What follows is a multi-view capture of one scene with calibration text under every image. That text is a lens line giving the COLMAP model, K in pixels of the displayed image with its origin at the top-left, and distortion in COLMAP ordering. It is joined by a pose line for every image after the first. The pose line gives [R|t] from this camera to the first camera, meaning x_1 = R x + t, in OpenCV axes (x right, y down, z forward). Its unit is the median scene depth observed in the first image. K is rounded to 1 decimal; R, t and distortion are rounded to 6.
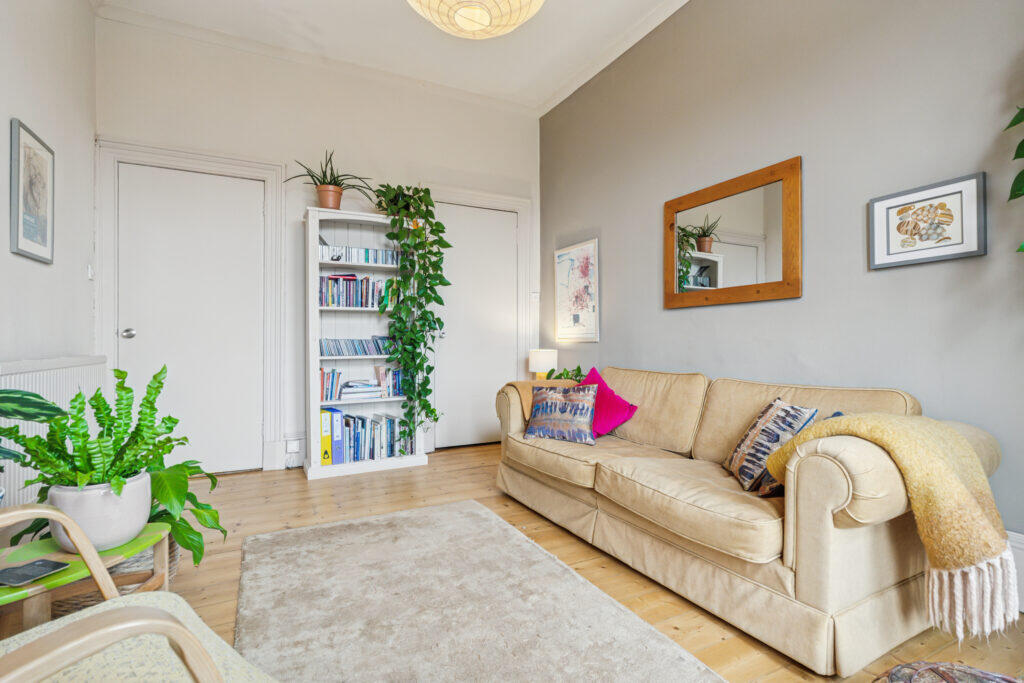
lens RADIAL K [[491.6, 0, 504.5], [0, 491.6, 340.6], [0, 0, 1]] dist [0.002611, 0.000503]
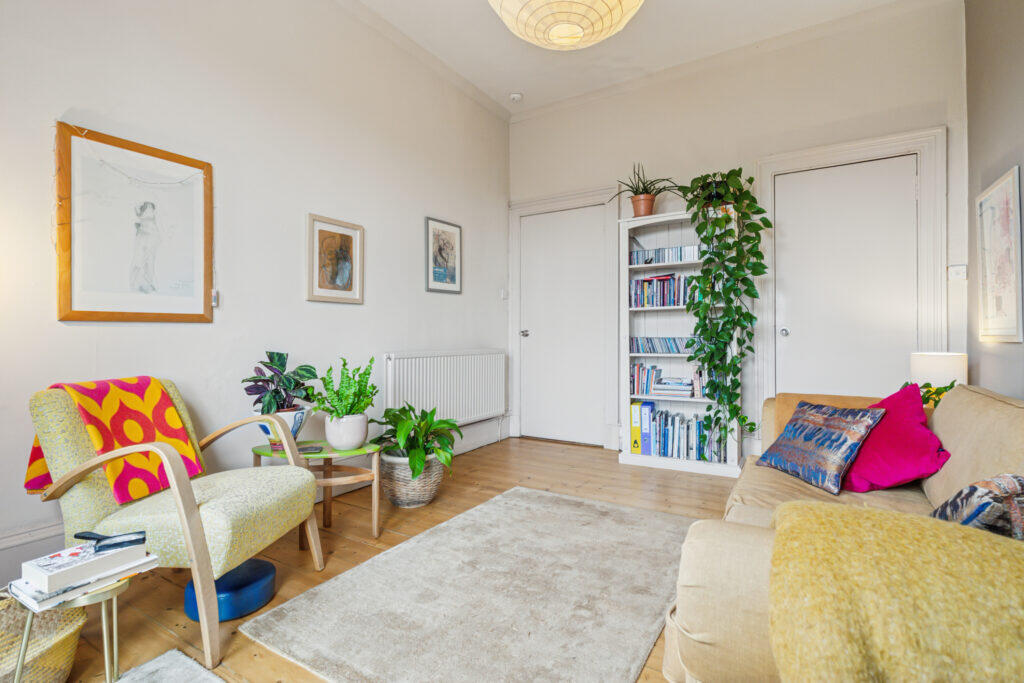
lens RADIAL K [[491.6, 0, 508.8], [0, 491.6, 334.4], [0, 0, 1]] dist [0.002611, 0.000503]
pose [[0.516119, -0.002523, -0.856513, 0.409373], [0.004851, 0.999988, -0.000023, -0.011140], [0.856503, -0.004144, 0.516125, 0.191664]]
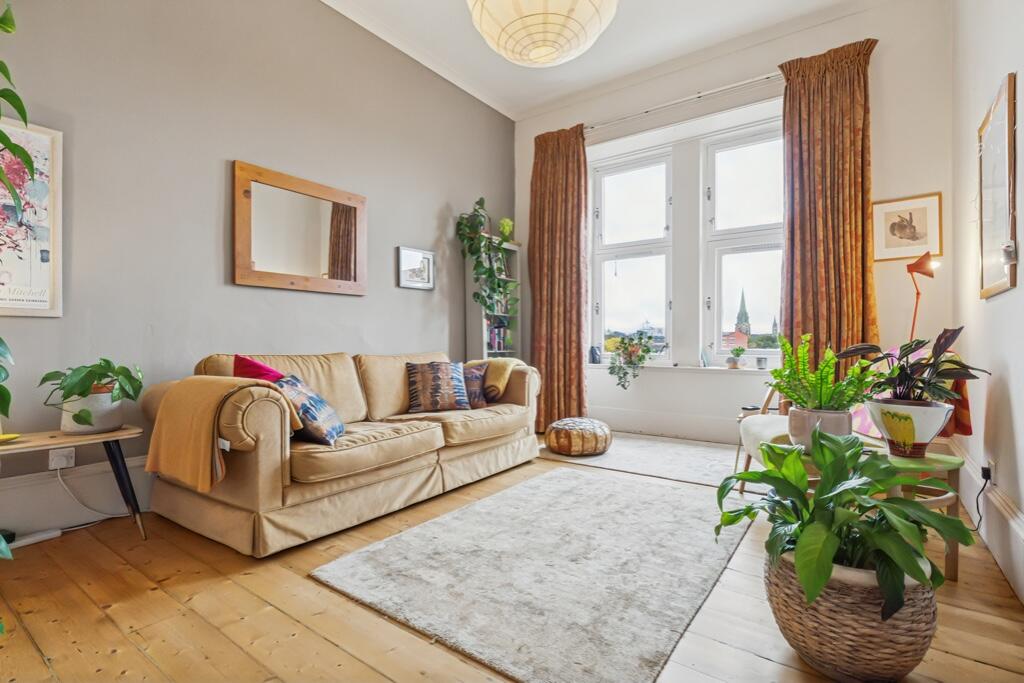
lens RADIAL K [[491.6, 0, 510.3], [0, 491.6, 342.0], [0, 0, 1]] dist [0.002611, 0.000503]
pose [[-0.450838, -0.001532, 0.892604, -0.595997], [-0.007305, 0.999971, -0.001973, 0.030926], [-0.892576, -0.007410, -0.450837, 0.869664]]
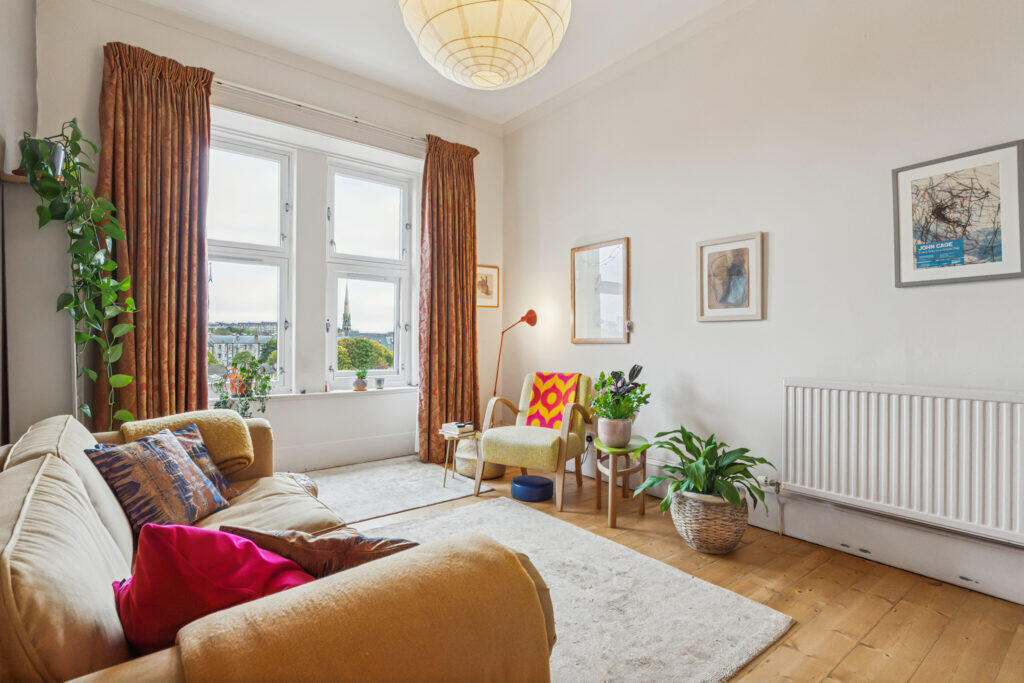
lens RADIAL K [[491.6, 0, 507.9], [0, 491.6, 337.6], [0, 0, 1]] dist [0.002611, 0.000503]
pose [[-0.981650, -0.006249, -0.190588, 0.054180], [-0.004140, 0.999926, -0.011461, -0.028348], [0.190645, -0.010462, -0.981603, 1.129057]]
